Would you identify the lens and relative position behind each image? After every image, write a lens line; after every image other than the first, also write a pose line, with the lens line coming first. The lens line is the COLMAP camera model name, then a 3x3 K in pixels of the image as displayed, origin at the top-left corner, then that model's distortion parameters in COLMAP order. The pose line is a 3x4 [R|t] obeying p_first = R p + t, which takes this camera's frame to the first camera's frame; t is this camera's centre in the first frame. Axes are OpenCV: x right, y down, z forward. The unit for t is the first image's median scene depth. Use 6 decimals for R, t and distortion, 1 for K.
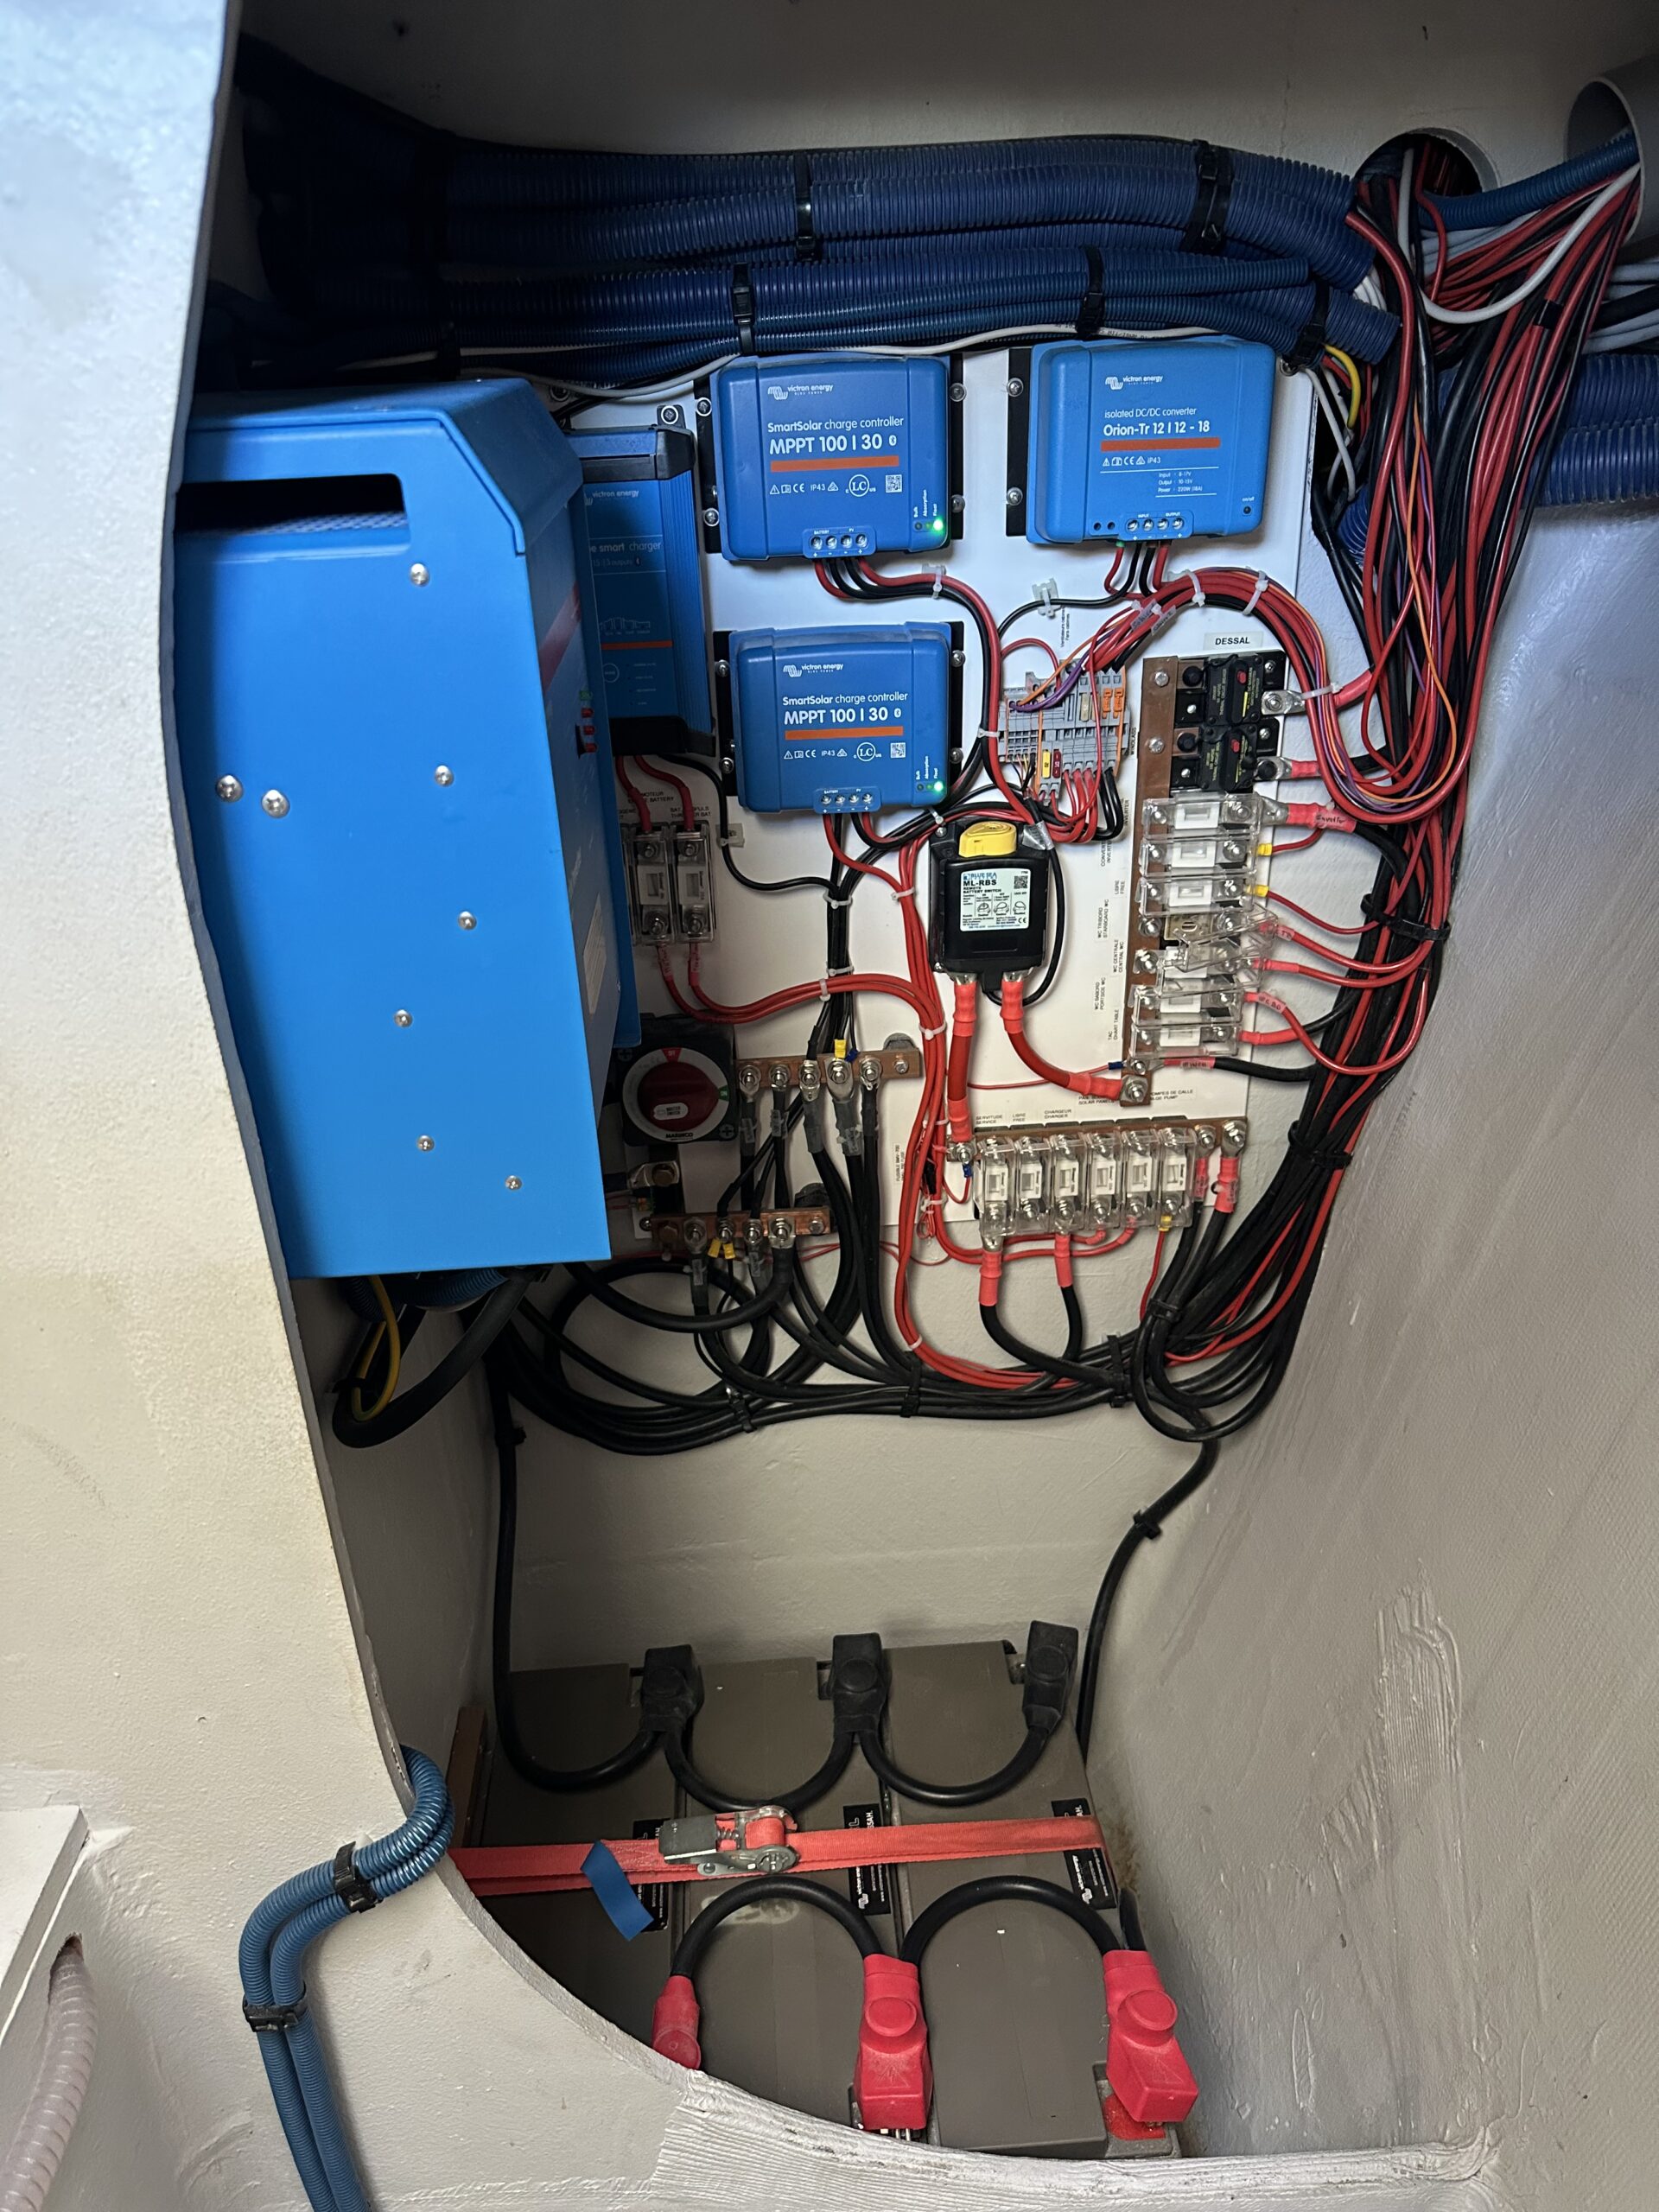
lens RADIAL K [[1512.5, 0, 829.5], [0, 1512.5, 1106.0], [0, 0, 1]] dist [-0.003183, -0.002577]
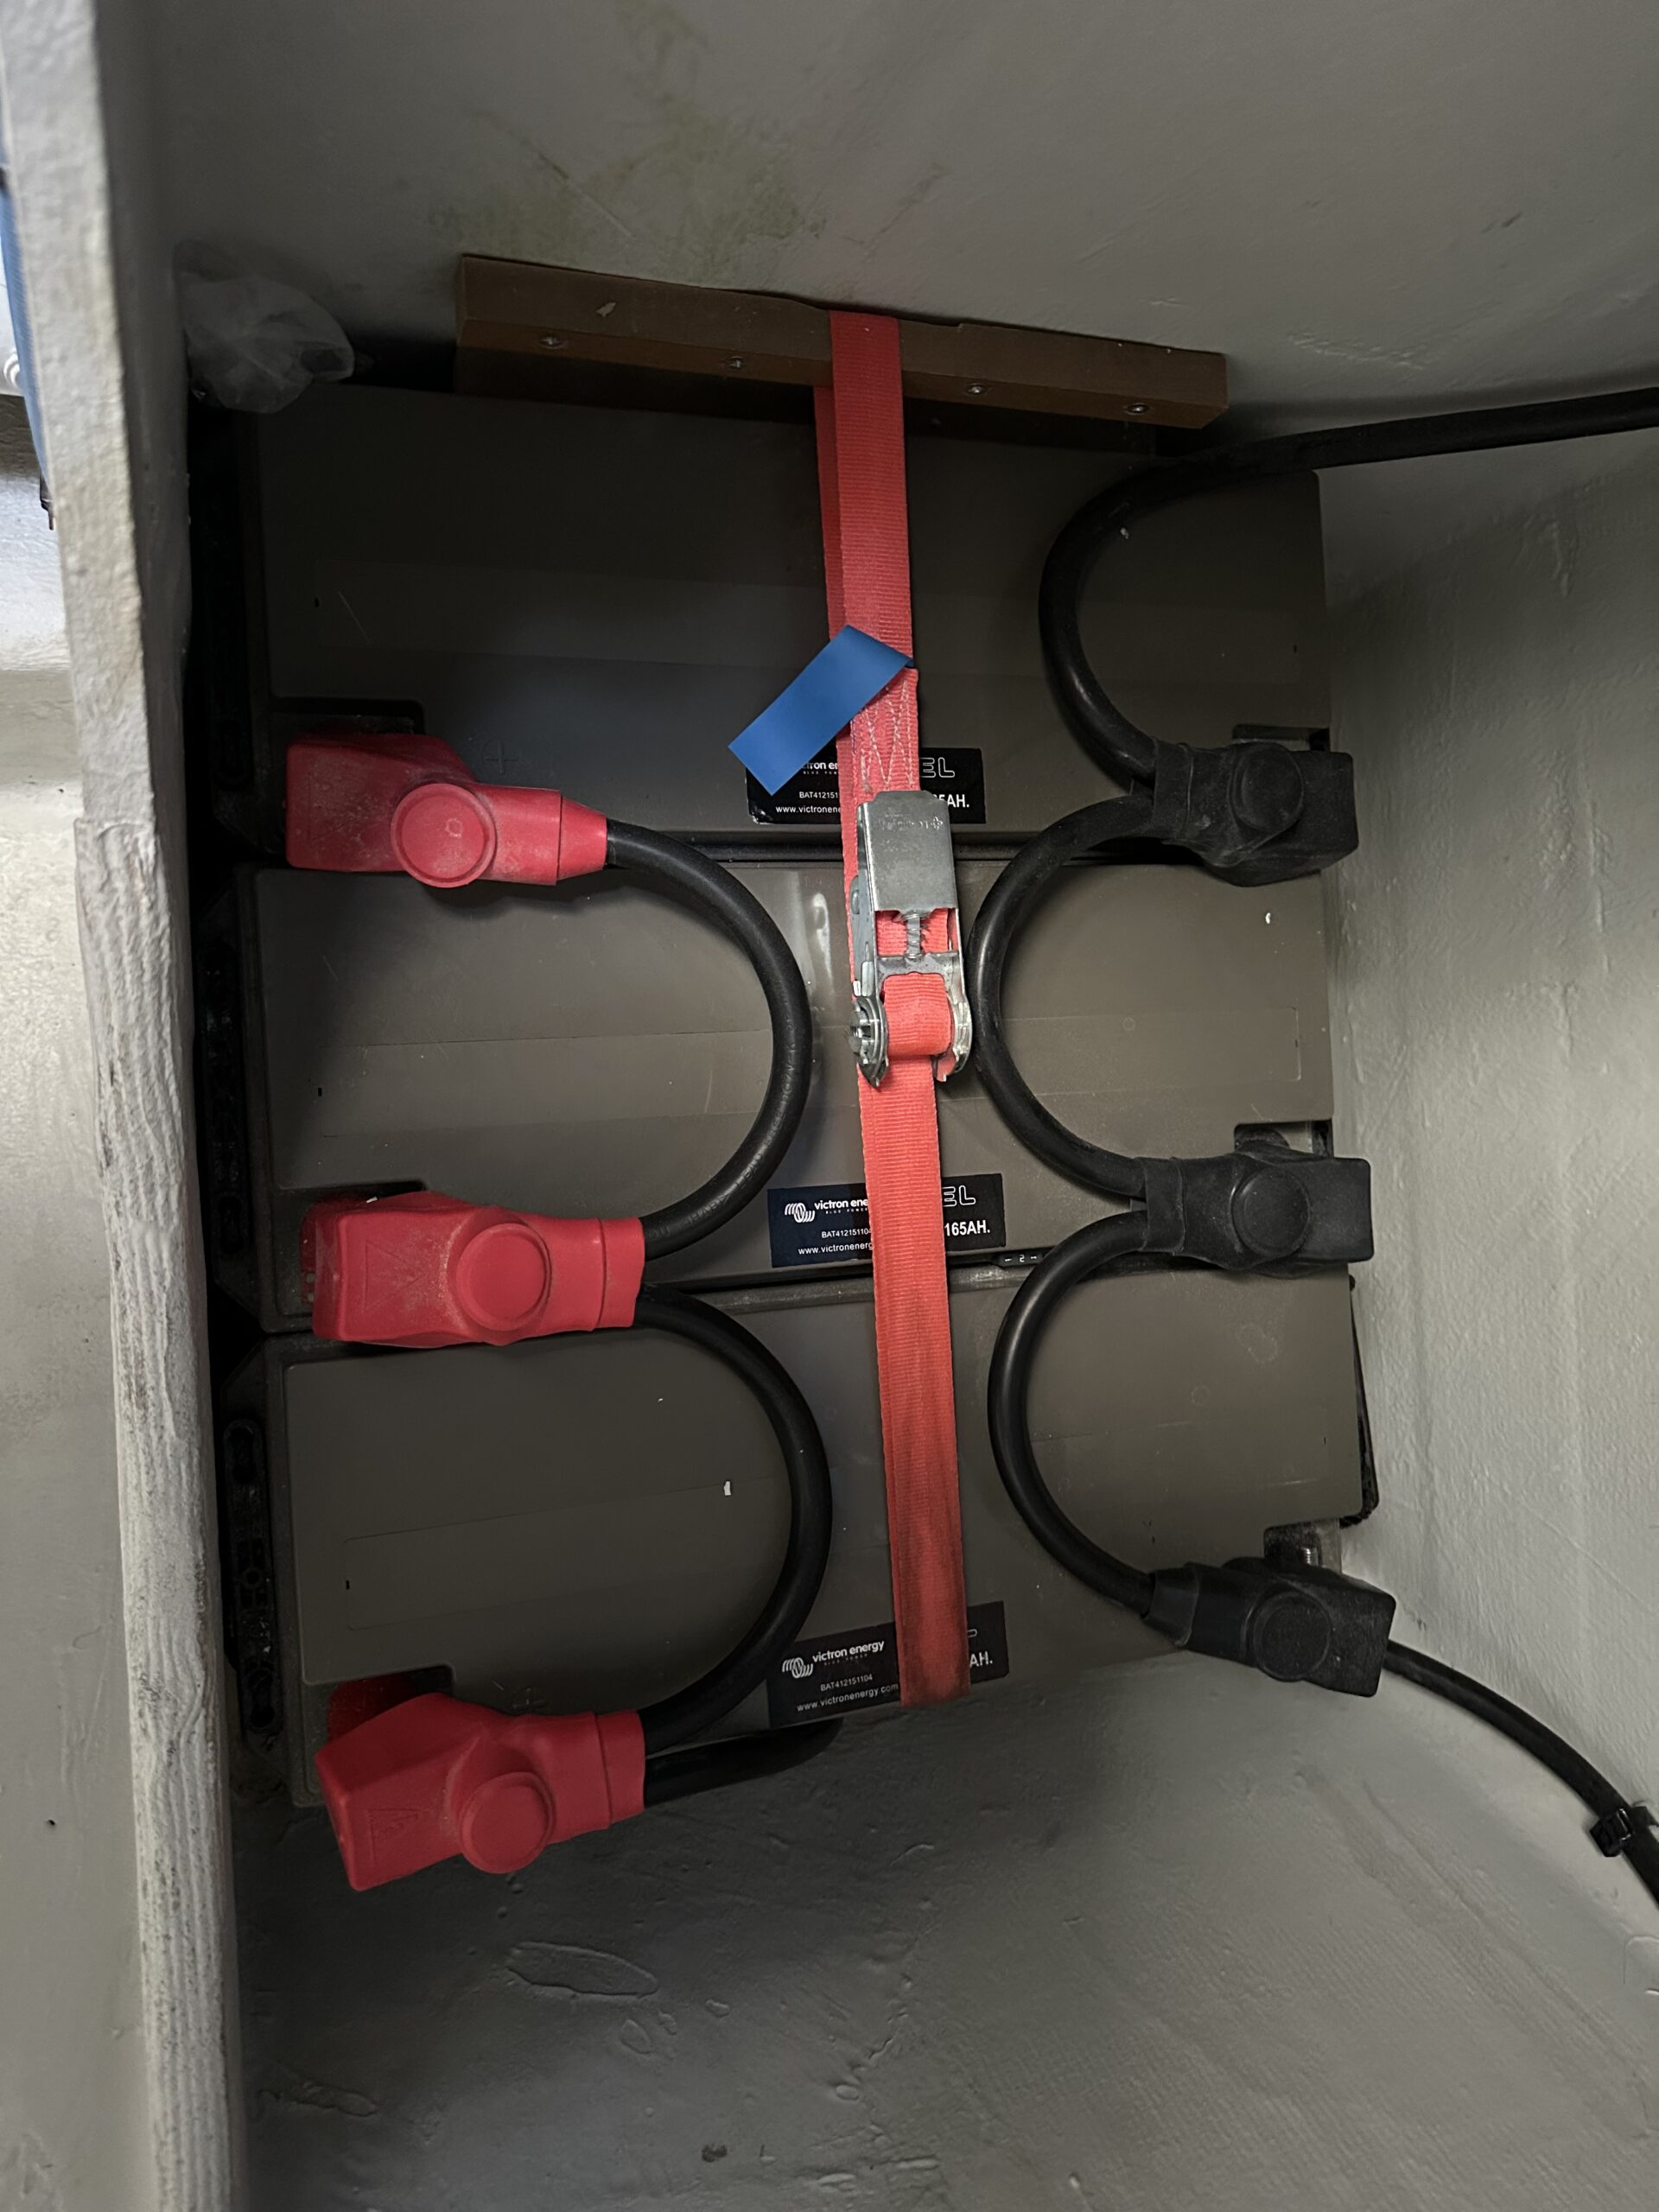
lens RADIAL K [[1512.5, 0, 829.5], [0, 1512.5, 1106.0], [0, 0, 1]] dist [-0.003183, -0.002577]
pose [[-0.008345, 0.999964, 0.001415, -0.013459], [-0.717666, -0.006975, 0.696353, 0.169121], [0.696338, 0.004795, 0.717698, 0.636186]]
